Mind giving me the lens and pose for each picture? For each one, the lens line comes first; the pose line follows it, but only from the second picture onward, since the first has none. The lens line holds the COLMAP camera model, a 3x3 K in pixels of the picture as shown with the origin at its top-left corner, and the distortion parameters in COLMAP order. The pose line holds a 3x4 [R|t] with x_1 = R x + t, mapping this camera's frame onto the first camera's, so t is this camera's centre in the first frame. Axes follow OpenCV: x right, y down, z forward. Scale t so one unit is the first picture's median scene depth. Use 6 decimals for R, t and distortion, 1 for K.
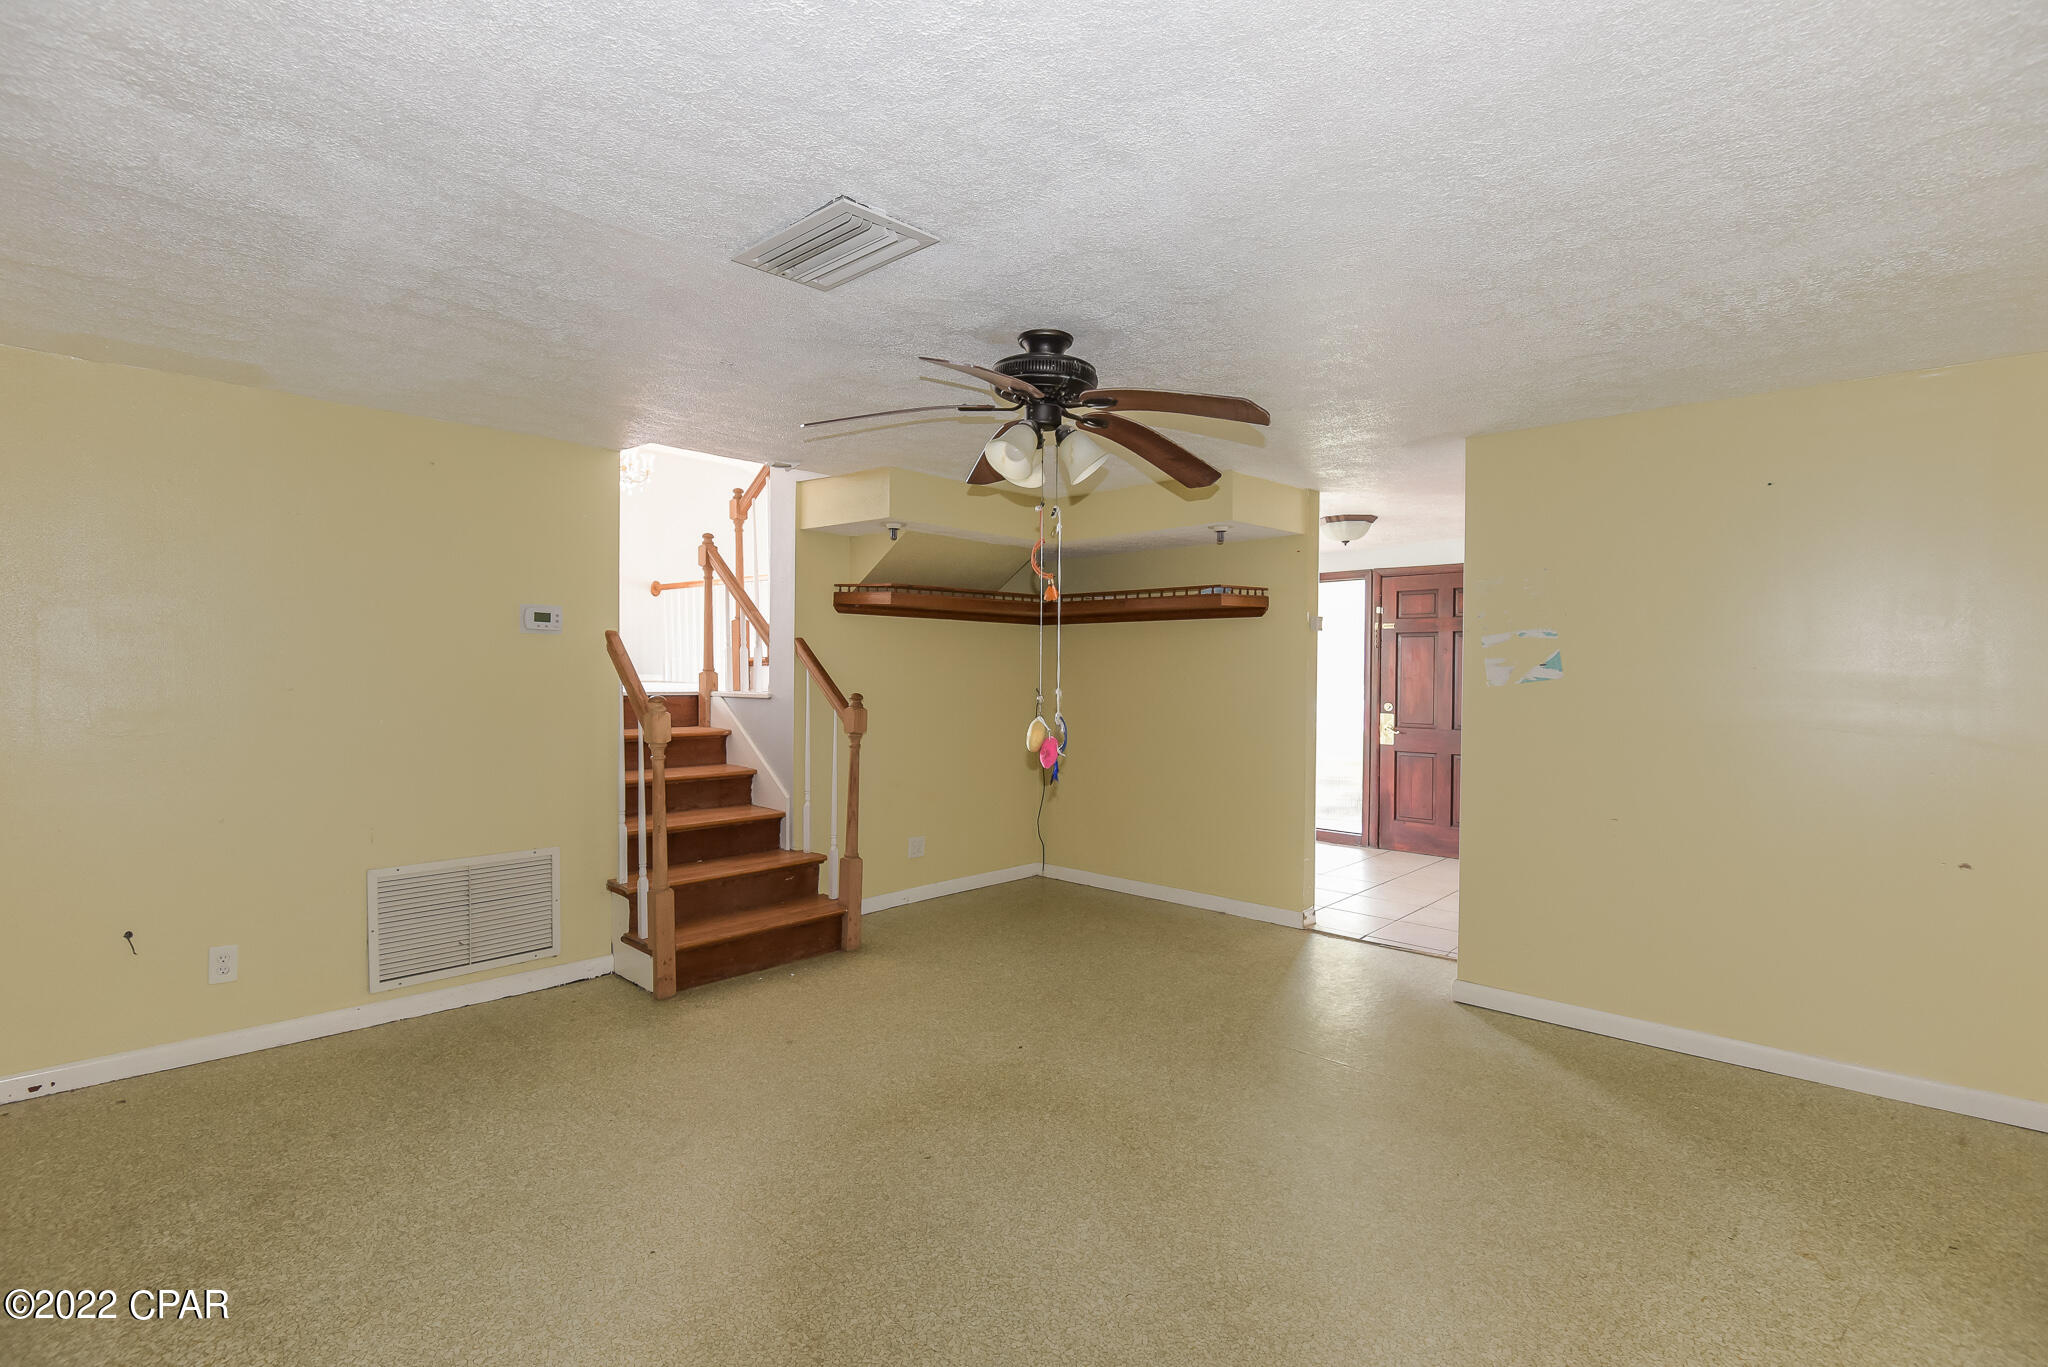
lens RADIAL K [[951.5, 0, 1023.2], [0, 951.5, 687.4], [0, 0, 1]] dist [0.005221, -0.029554]
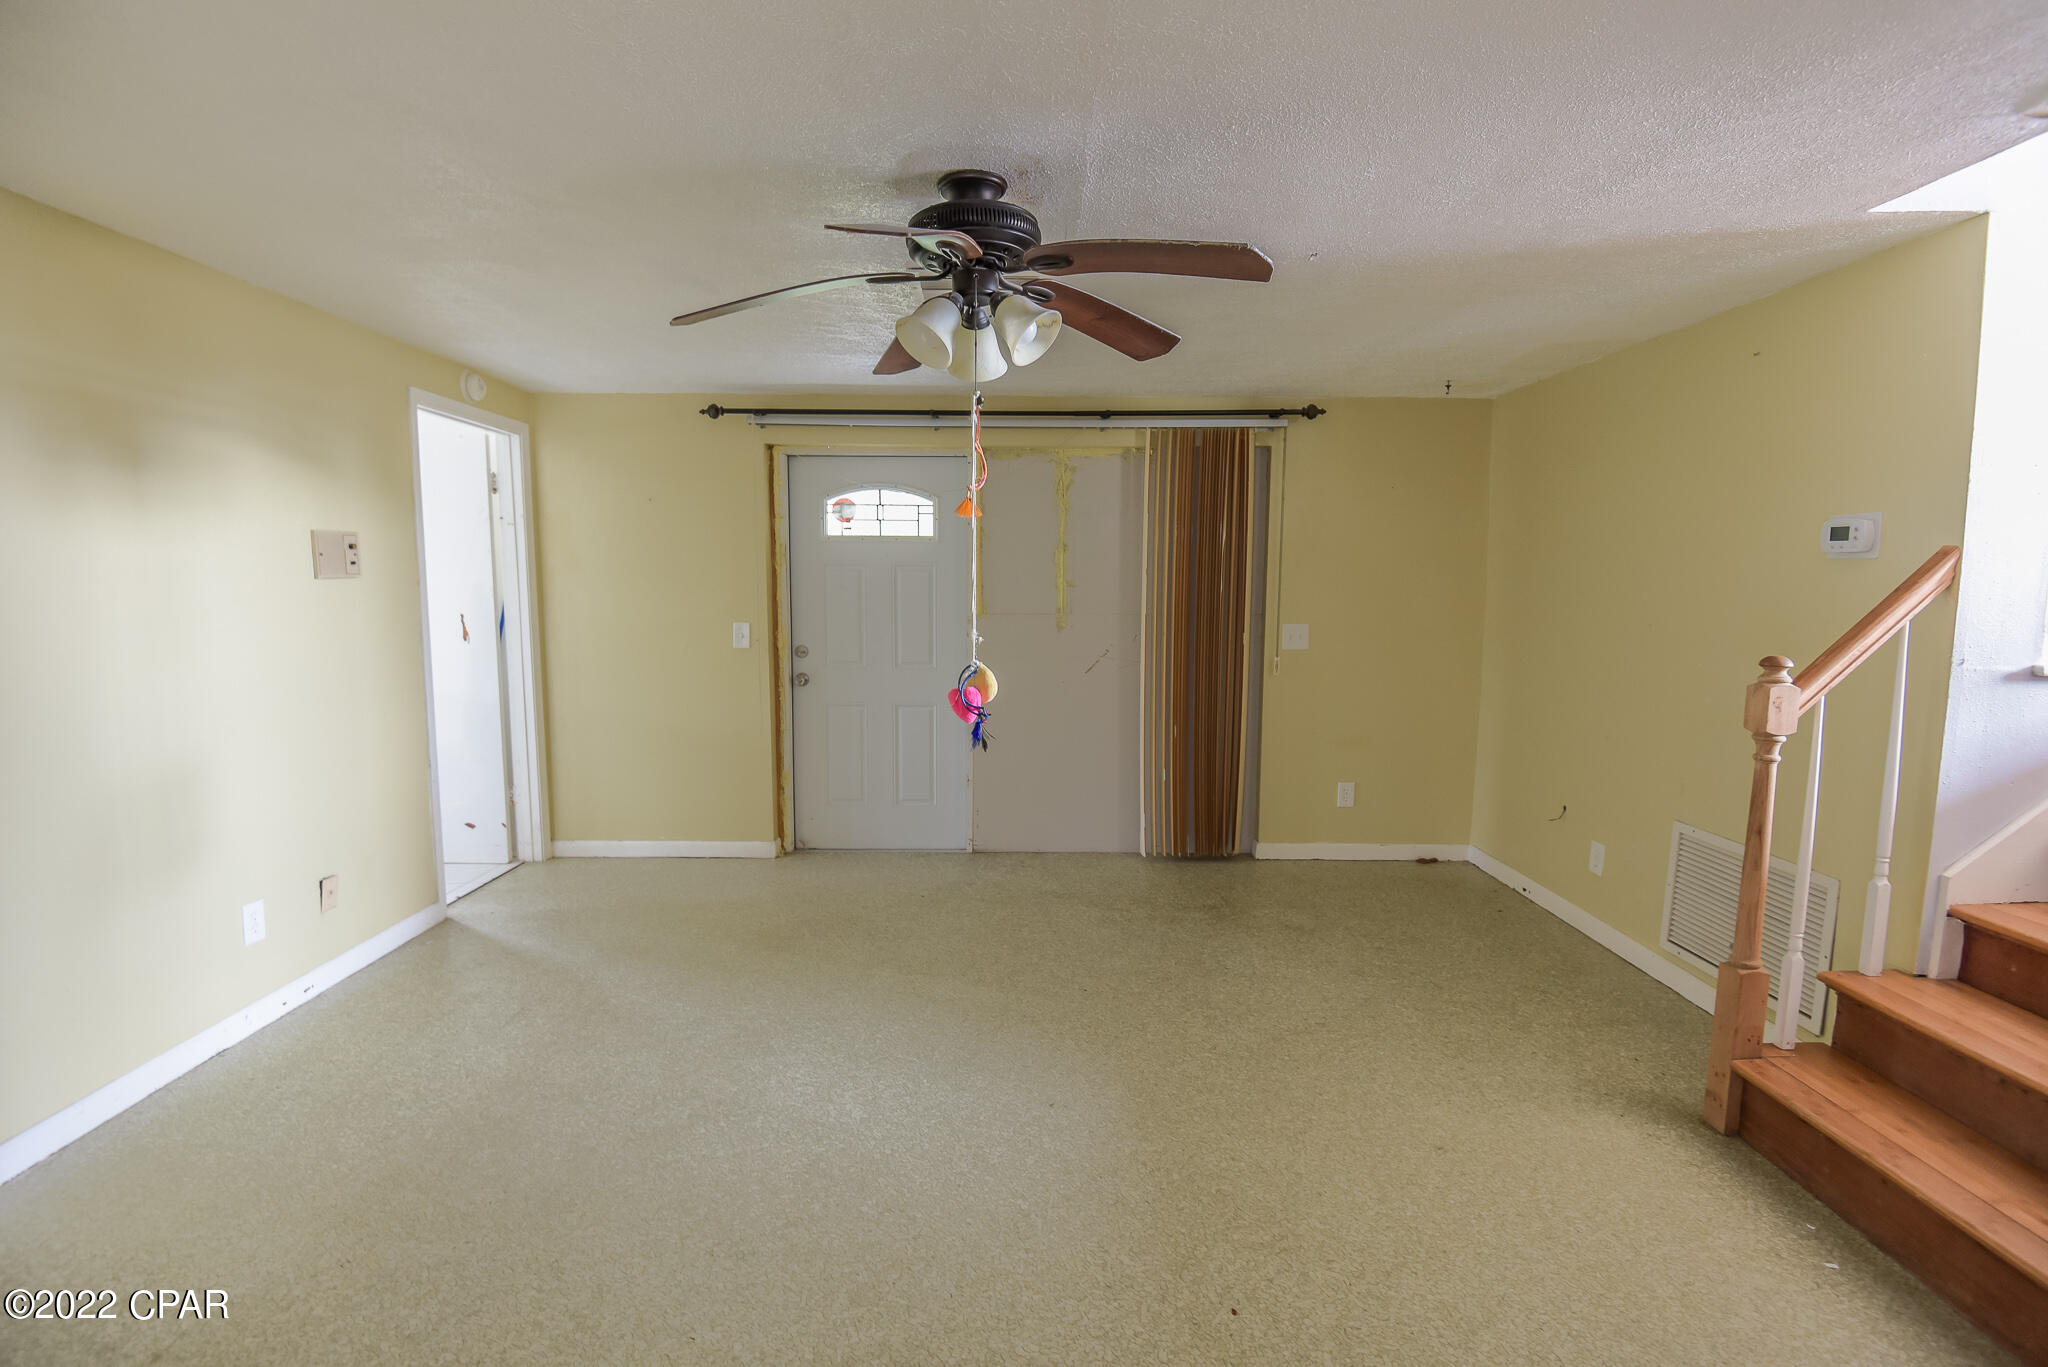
lens RADIAL K [[951.5, 0, 1023.2], [0, 951.5, 687.4], [0, 0, 1]] dist [0.005221, -0.029554]
pose [[-0.738947, 0.060544, -0.671038, 0.407638], [-0.024608, 0.992865, 0.116680, -0.032345], [0.673314, 0.102733, -0.732184, 1.223236]]
